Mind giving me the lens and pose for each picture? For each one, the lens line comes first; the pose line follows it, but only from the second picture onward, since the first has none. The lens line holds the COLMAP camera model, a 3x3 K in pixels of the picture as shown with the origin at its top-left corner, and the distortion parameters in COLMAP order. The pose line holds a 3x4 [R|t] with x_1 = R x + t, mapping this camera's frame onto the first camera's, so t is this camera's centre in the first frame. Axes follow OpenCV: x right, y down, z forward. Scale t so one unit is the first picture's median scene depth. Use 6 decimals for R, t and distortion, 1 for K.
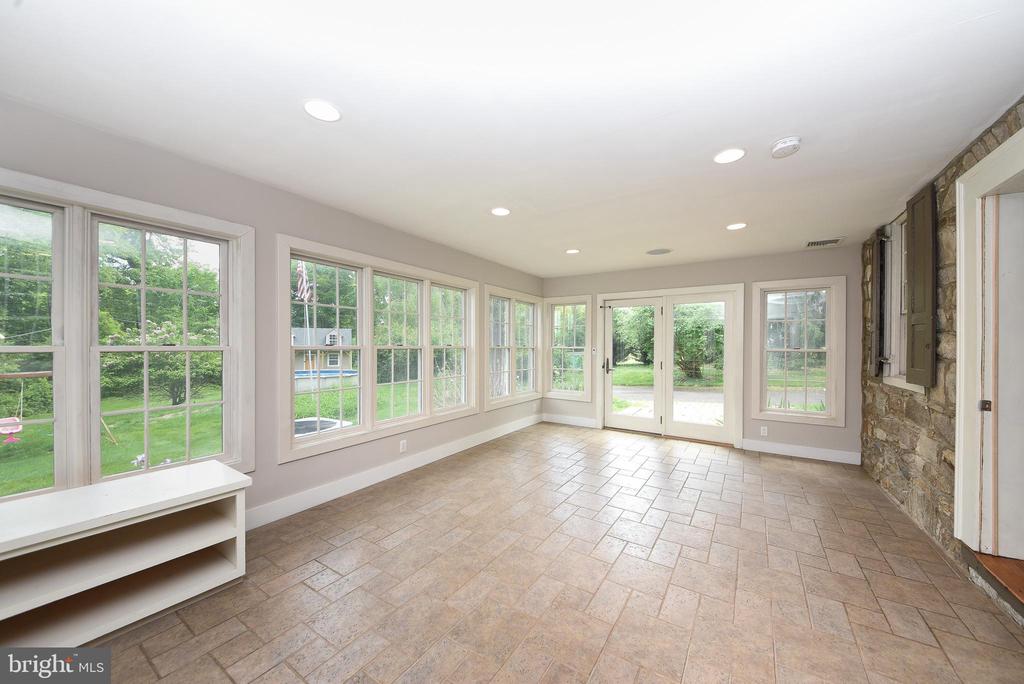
lens RADIAL K [[352.6, 0, 512.0], [0, 352.6, 342.0], [0, 0, 1]] dist [0.000821, -0.000012]
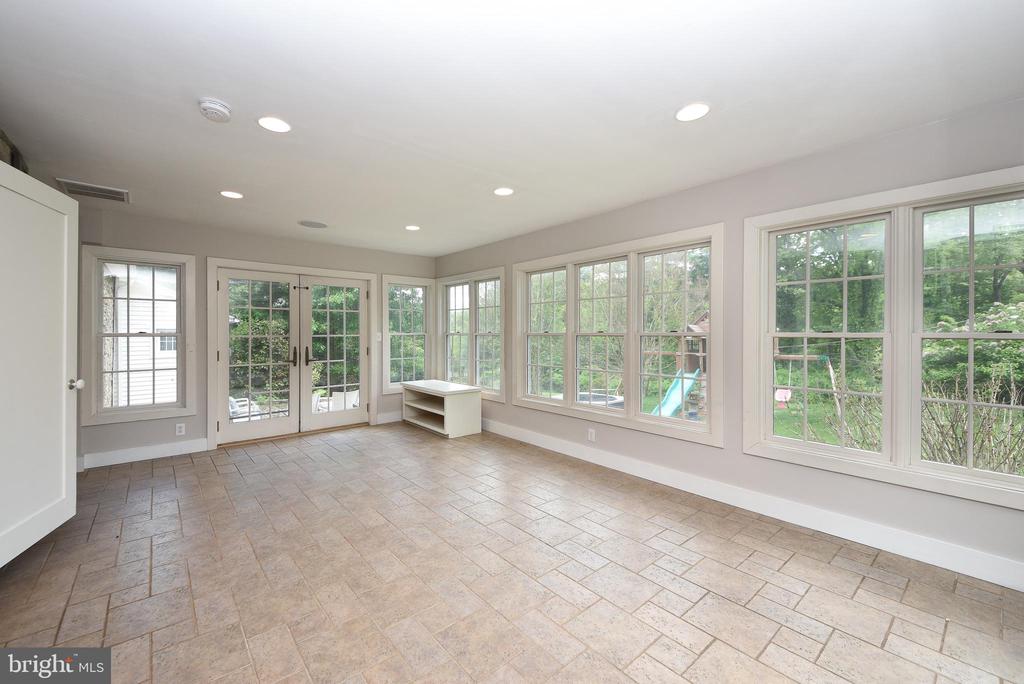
lens RADIAL K [[418.6, 0, 512.0], [0, 418.6, 342.0], [0, 0, 1]] dist [0.017286, 0.000052]
pose [[-0.259511, 0.027624, -0.965345, 0.986458], [-0.002499, 0.999568, 0.029275, 0.004710], [0.965737, 0.010009, -0.259330, 1.240413]]
